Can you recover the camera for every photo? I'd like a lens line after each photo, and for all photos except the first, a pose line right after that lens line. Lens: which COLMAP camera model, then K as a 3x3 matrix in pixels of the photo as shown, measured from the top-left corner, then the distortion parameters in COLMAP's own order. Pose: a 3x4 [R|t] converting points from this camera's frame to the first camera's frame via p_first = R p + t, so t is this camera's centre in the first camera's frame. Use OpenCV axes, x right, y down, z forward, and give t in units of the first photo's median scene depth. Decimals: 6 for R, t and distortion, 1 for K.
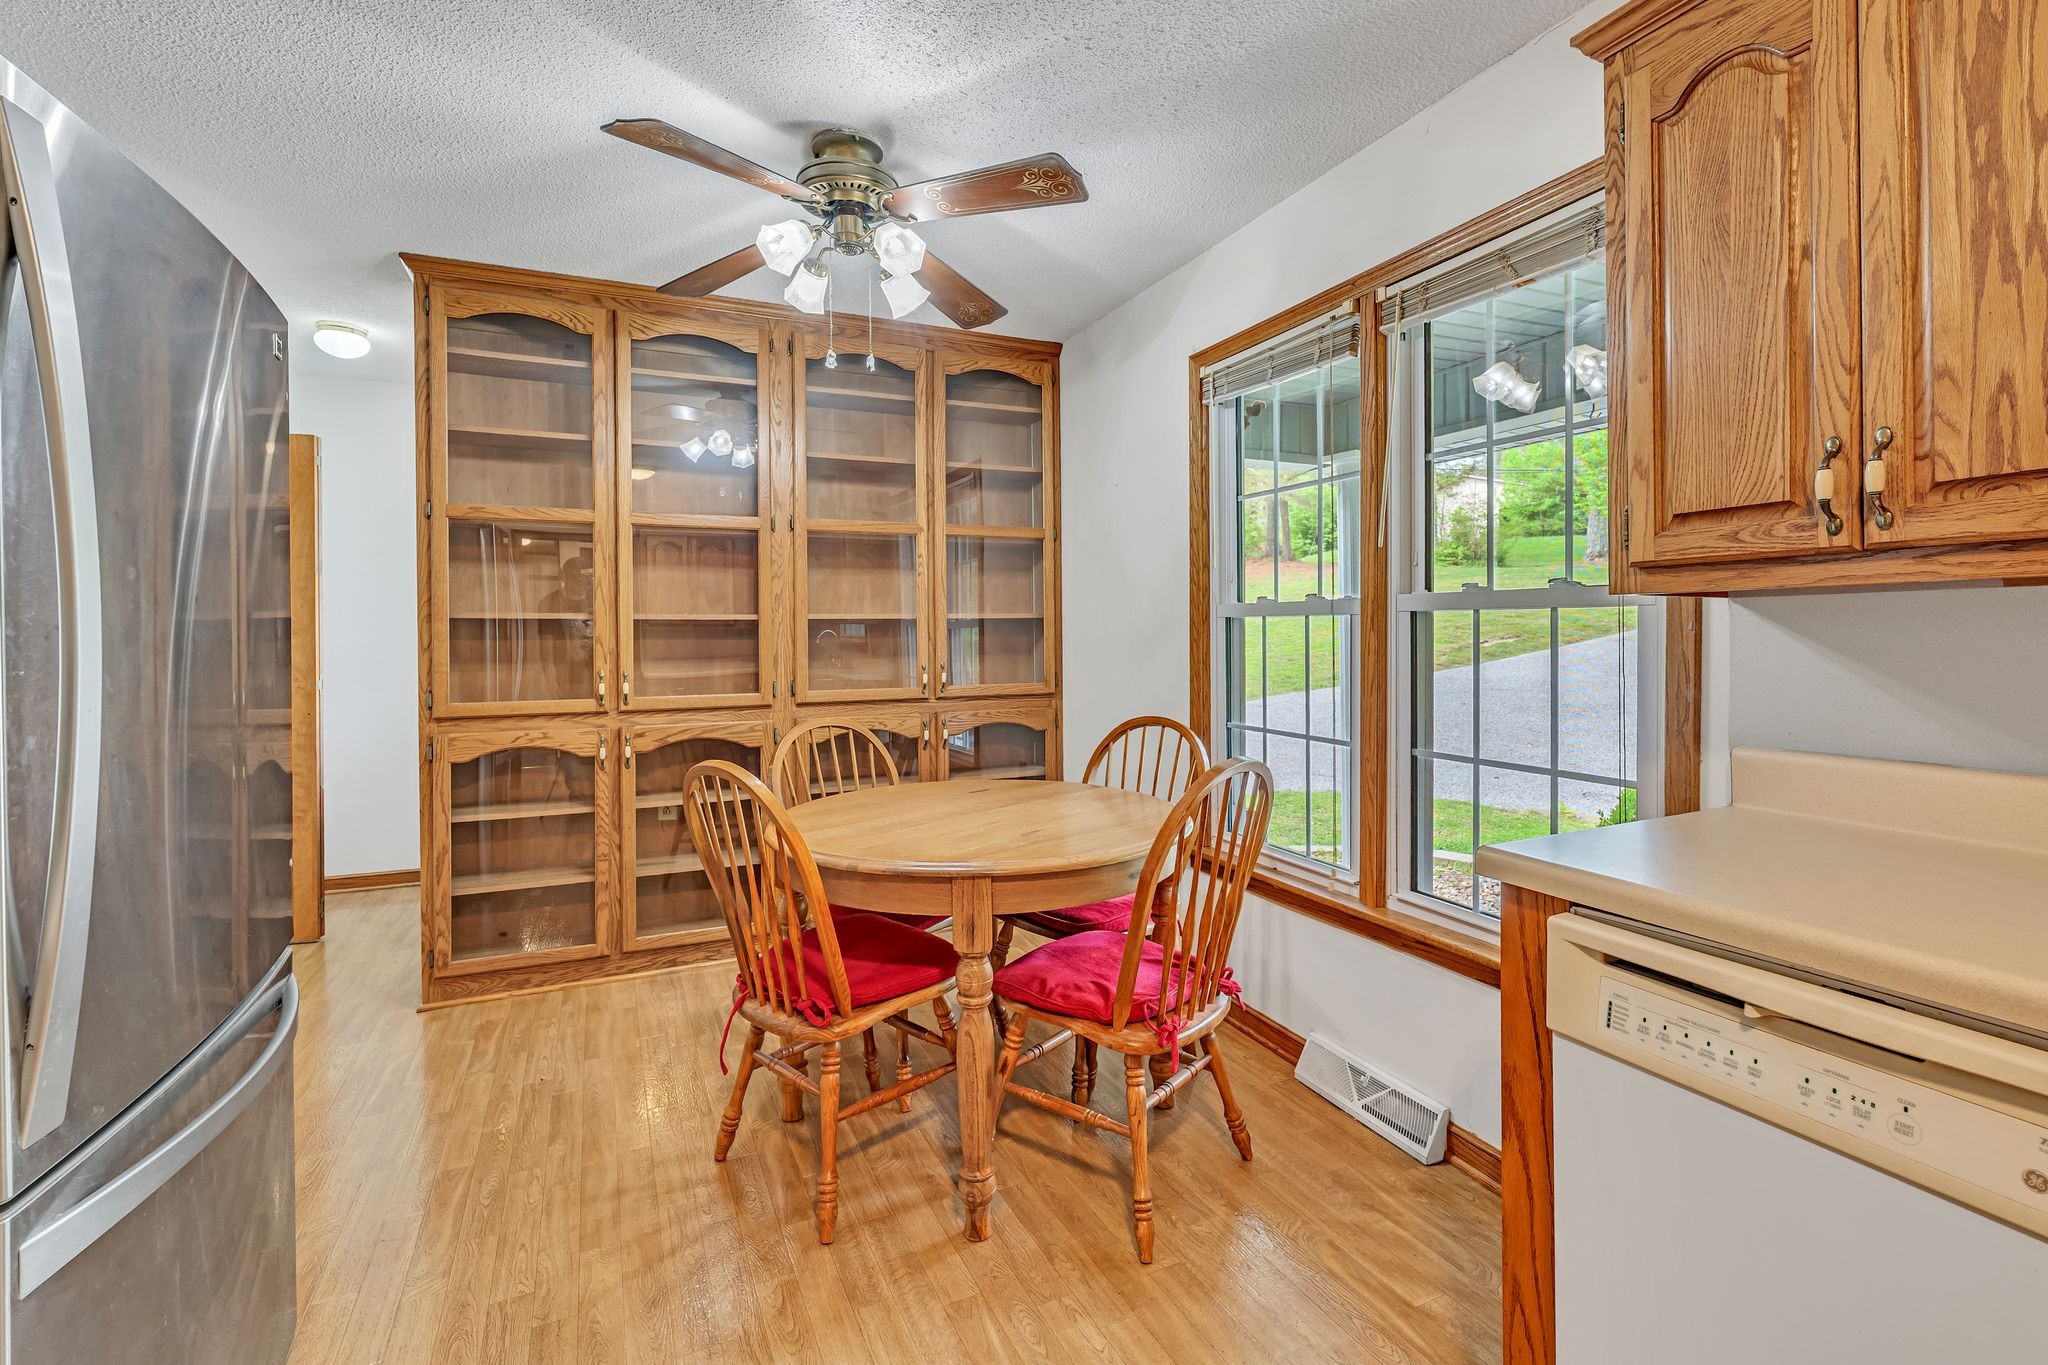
lens RADIAL K [[913.9, 0, 1007.8], [0, 913.9, 623.4], [0, 0, 1]] dist [-0.012311, 0.002565]
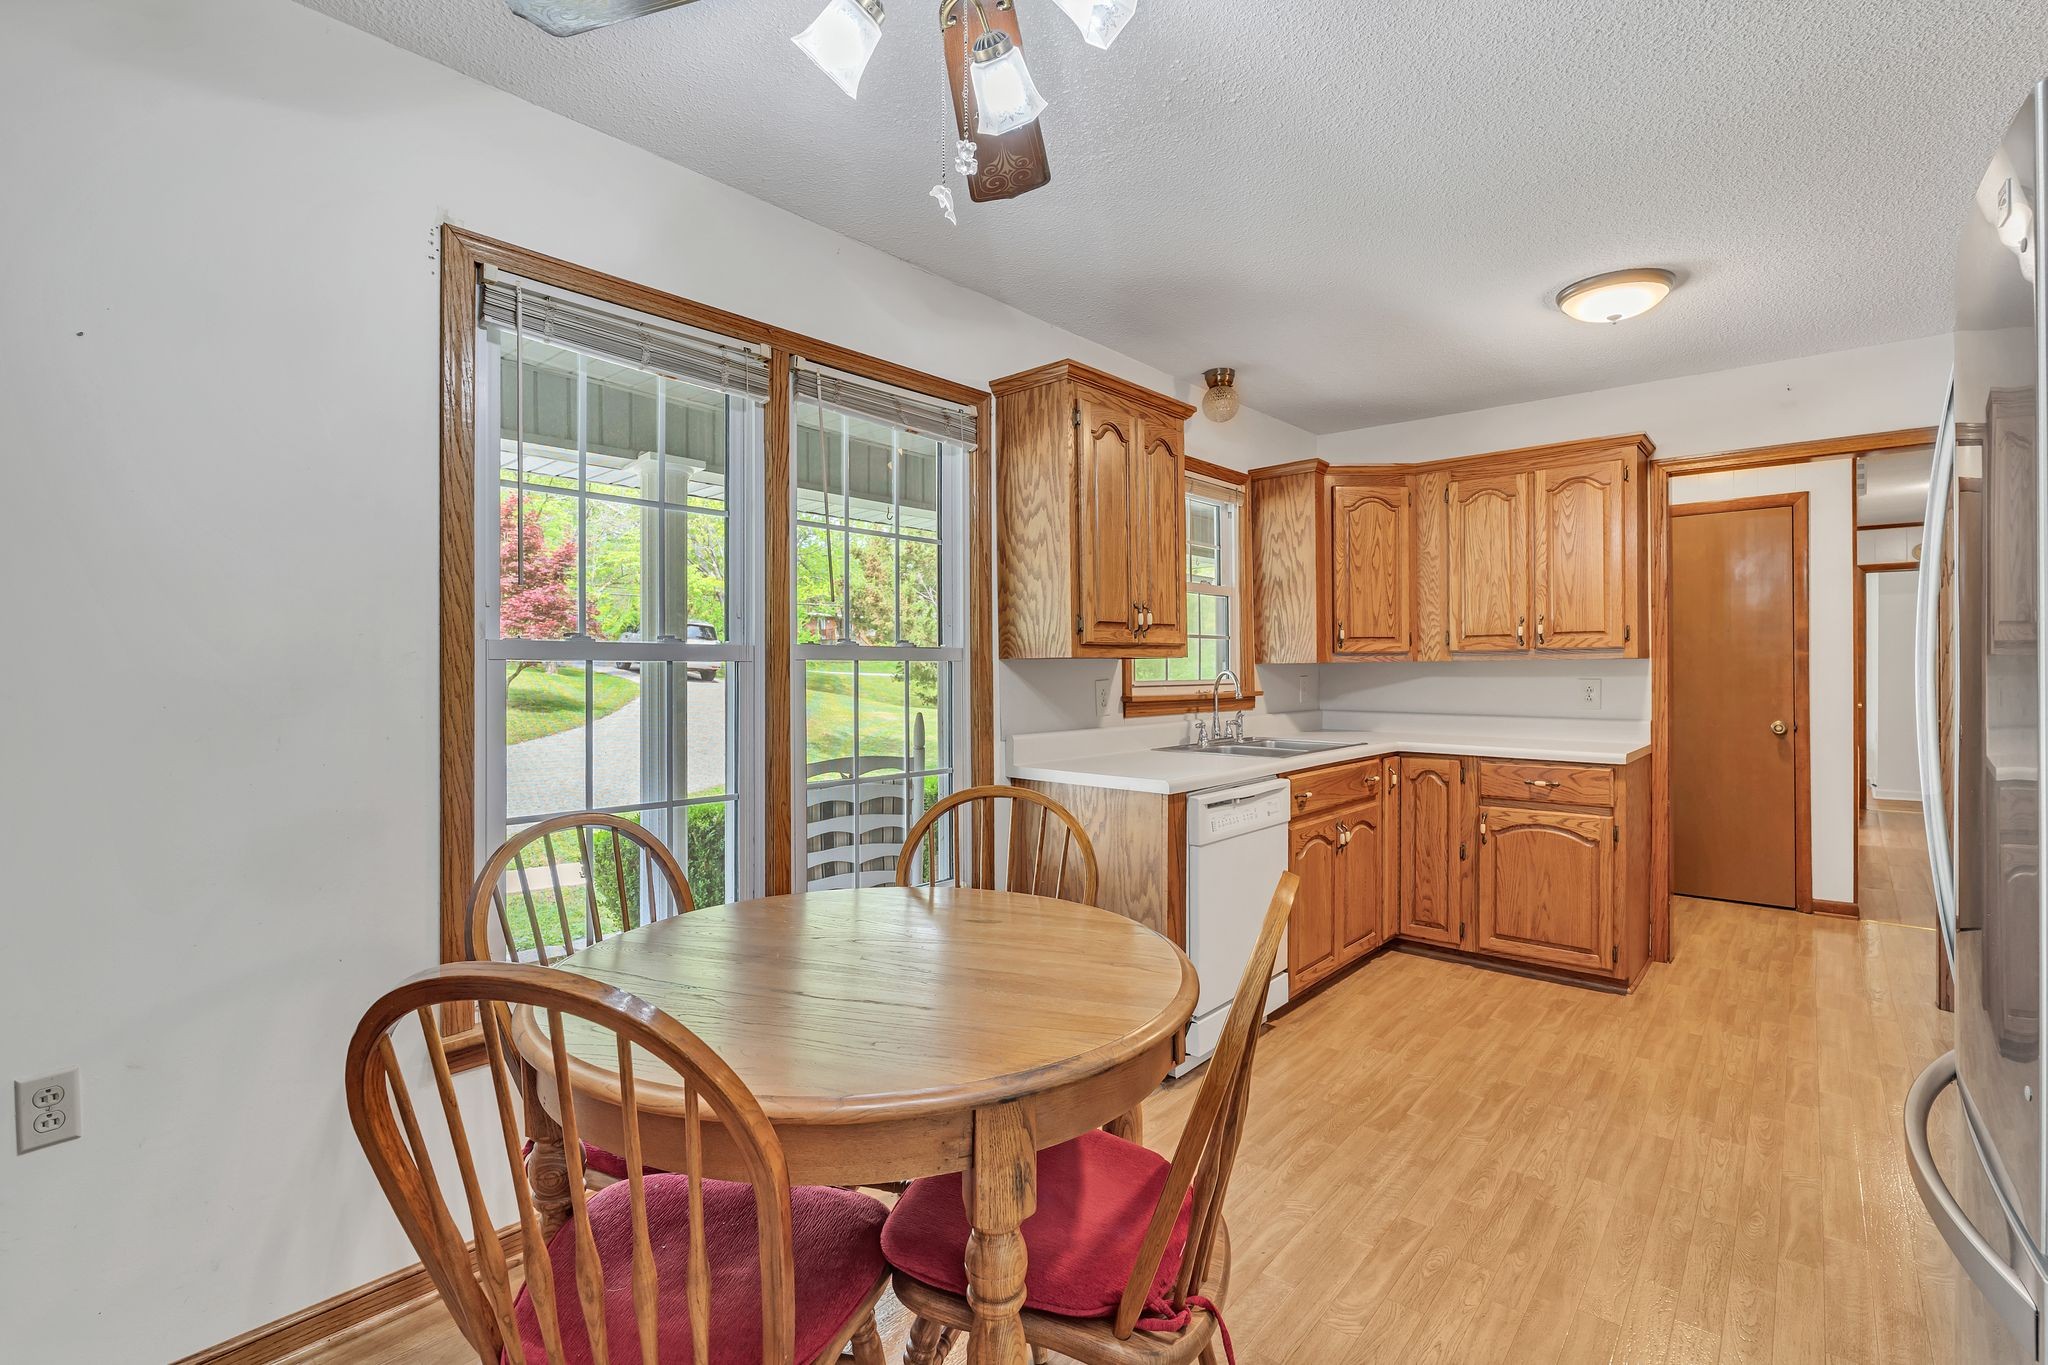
lens RADIAL K [[913.9, 0, 1066.0], [0, 913.9, 662.9], [0, 0, 1]] dist [-0.012311, 0.002565]
pose [[-0.454013, 0.016270, 0.890846, -0.522472], [0.000023, 0.999833, -0.018249, 0.008147], [-0.890995, -0.008265, -0.453938, 0.922684]]
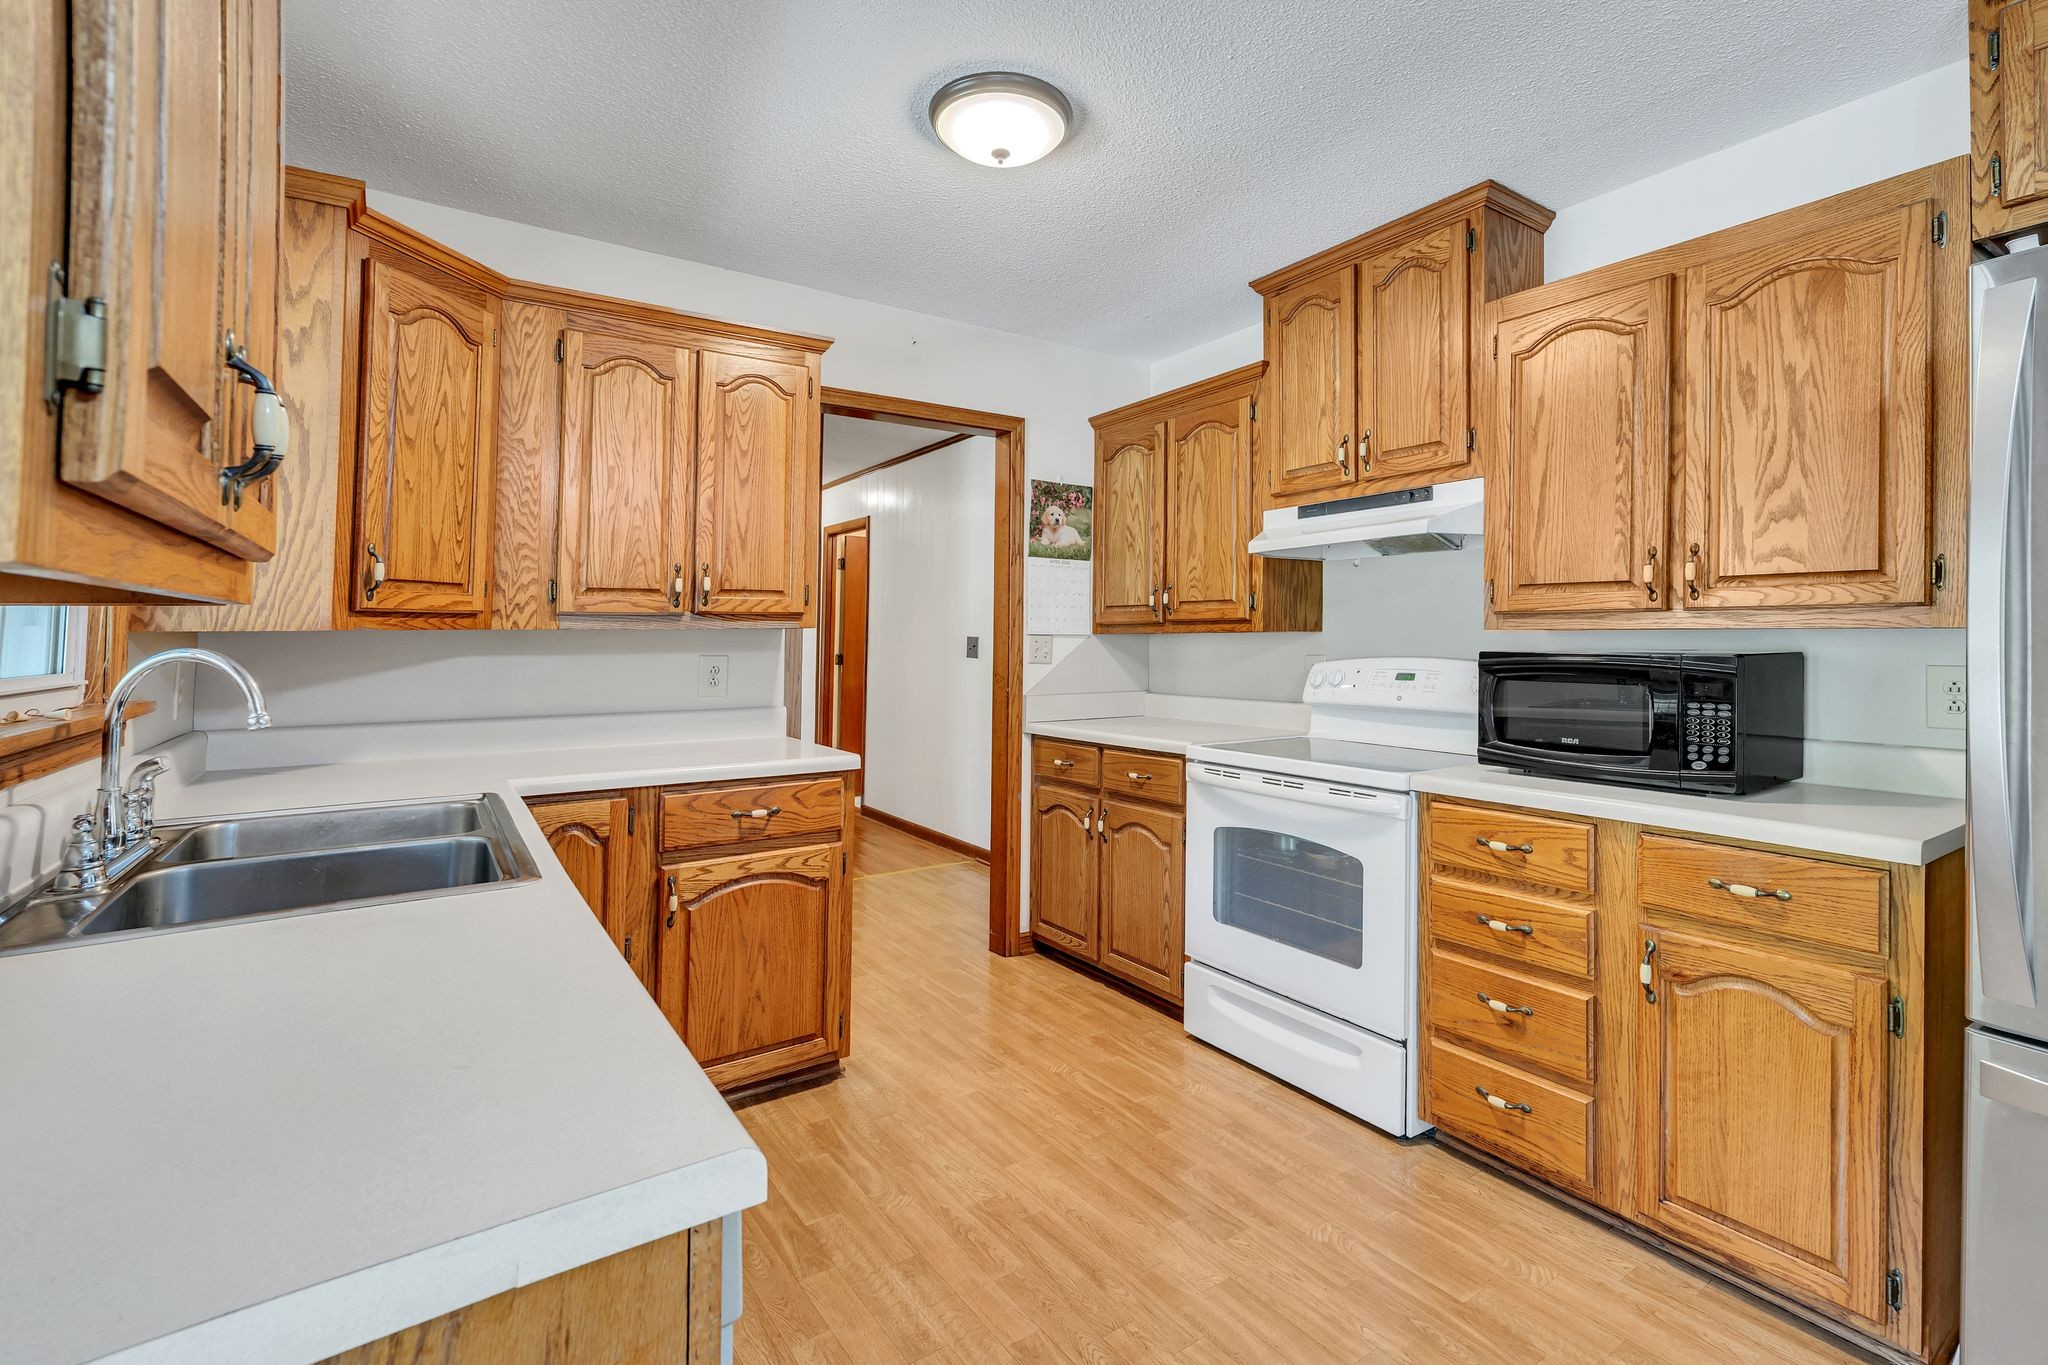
lens RADIAL K [[913.9, 0, 1004.8], [0, 913.9, 622.8], [0, 0, 1]] dist [-0.012311, 0.002565]
pose [[-0.984191, 0.010596, -0.176792, 0.086606], [0.014663, 0.999657, -0.021717, -0.000592], [0.176501, -0.023966, -0.984009, 0.692629]]
